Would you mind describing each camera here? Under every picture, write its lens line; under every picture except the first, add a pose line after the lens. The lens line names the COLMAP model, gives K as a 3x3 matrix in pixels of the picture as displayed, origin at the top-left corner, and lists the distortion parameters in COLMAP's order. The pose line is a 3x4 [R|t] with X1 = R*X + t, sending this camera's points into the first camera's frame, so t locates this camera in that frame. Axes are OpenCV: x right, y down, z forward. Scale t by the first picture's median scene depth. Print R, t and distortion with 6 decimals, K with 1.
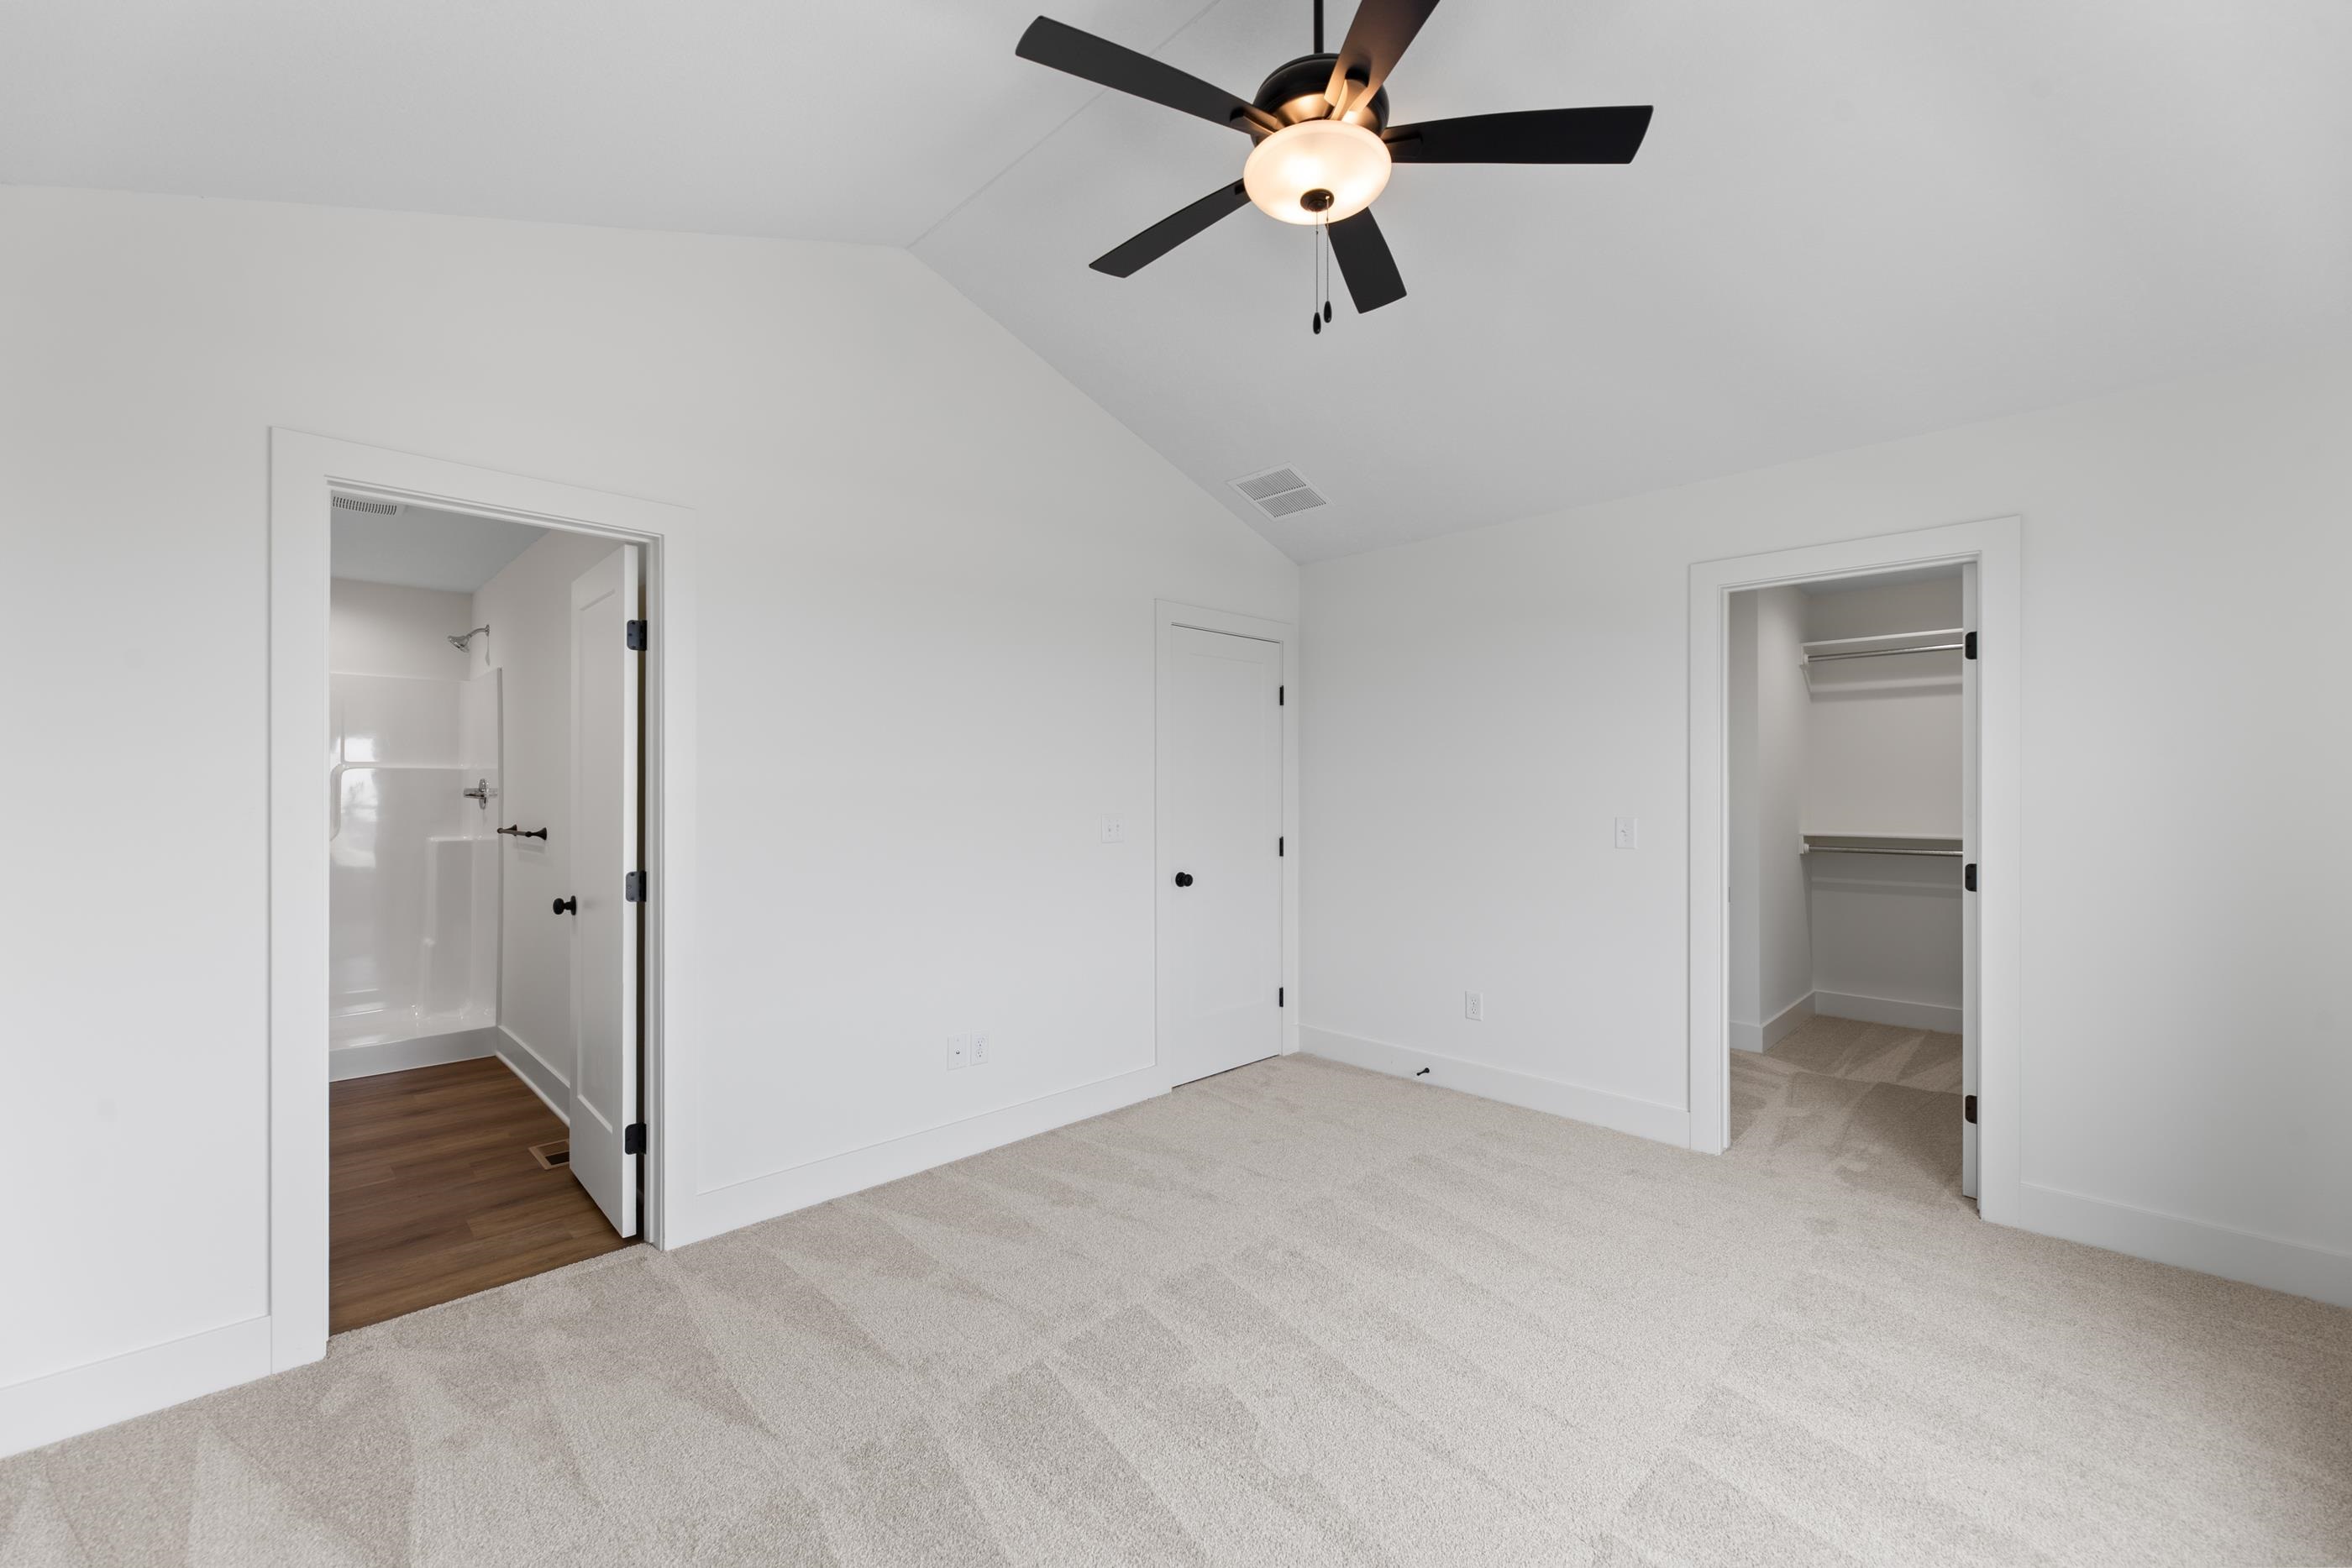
lens RADIAL K [[971.0, 0, 1180.2], [0, 971.0, 784.6], [0, 0, 1]] dist [0.006177, -0.002087]
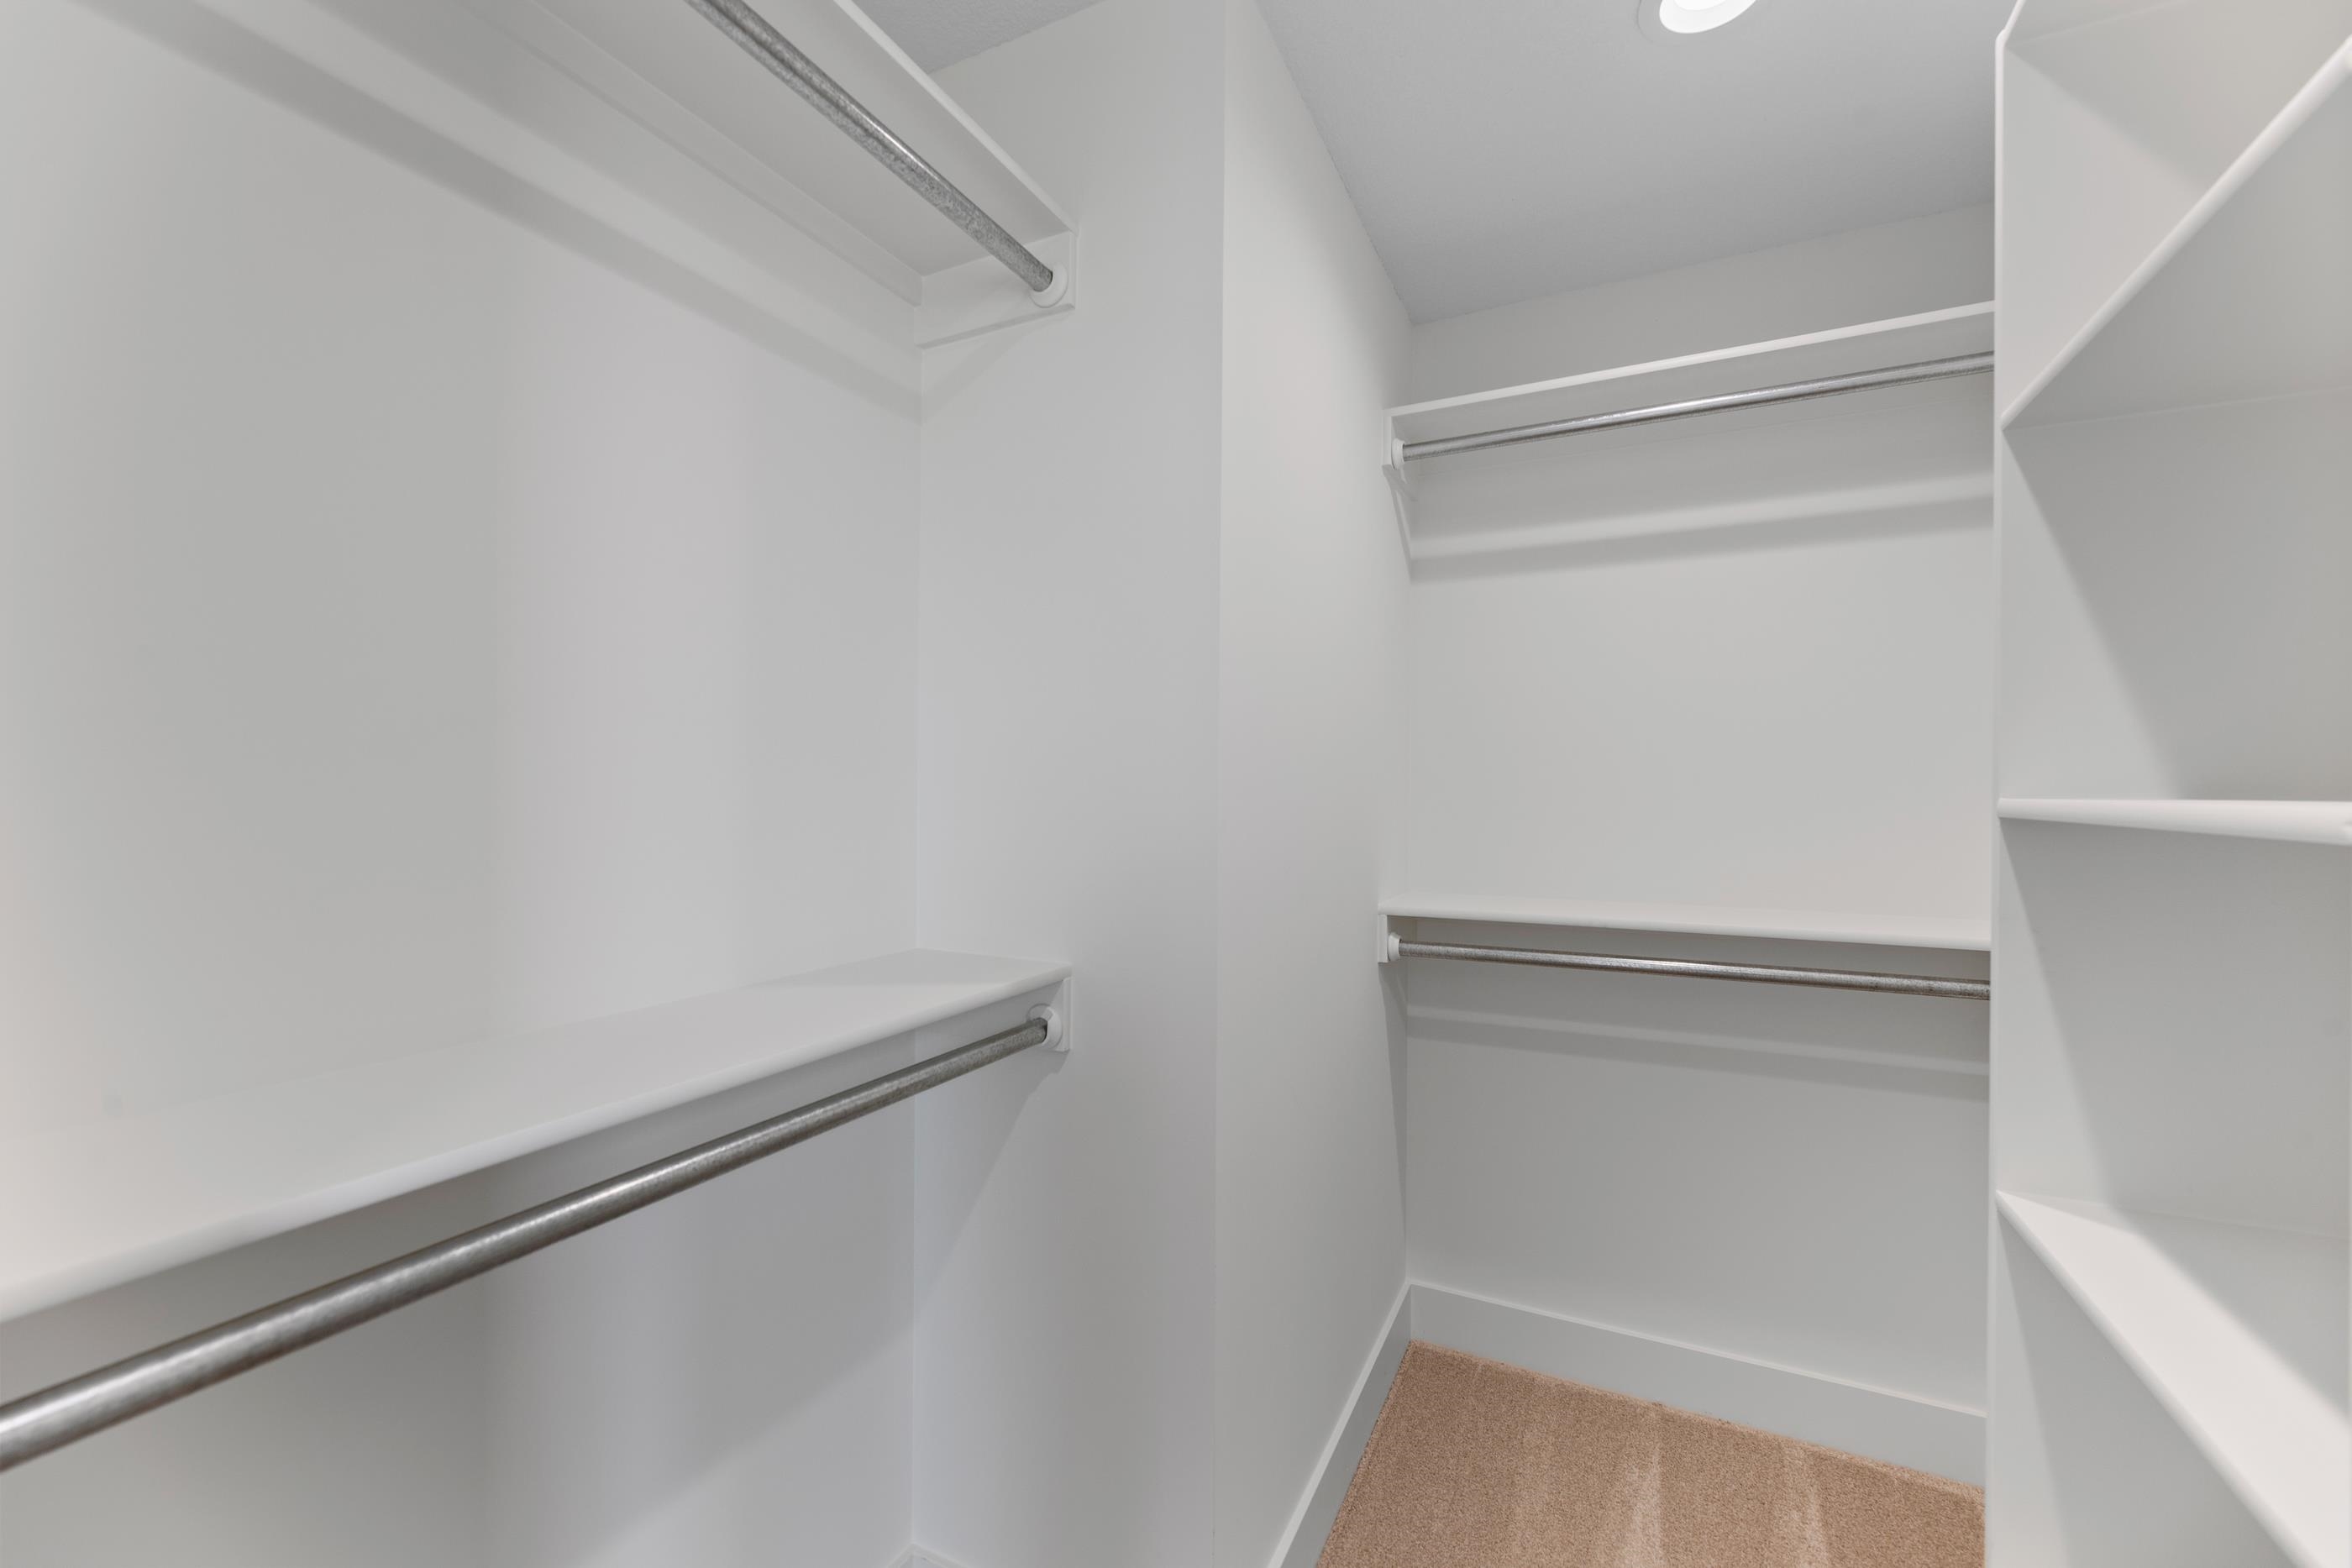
lens RADIAL K [[971.0, 0, 1177.7], [0, 971.0, 784.8], [0, 0, 1]] dist [0.006177, -0.002087]
pose [[0.948159, -0.001274, 0.317795, 0.438750], [-0.003958, 0.999867, 0.015817, -0.003126], [-0.317773, -0.016255, 0.948028, 0.662113]]
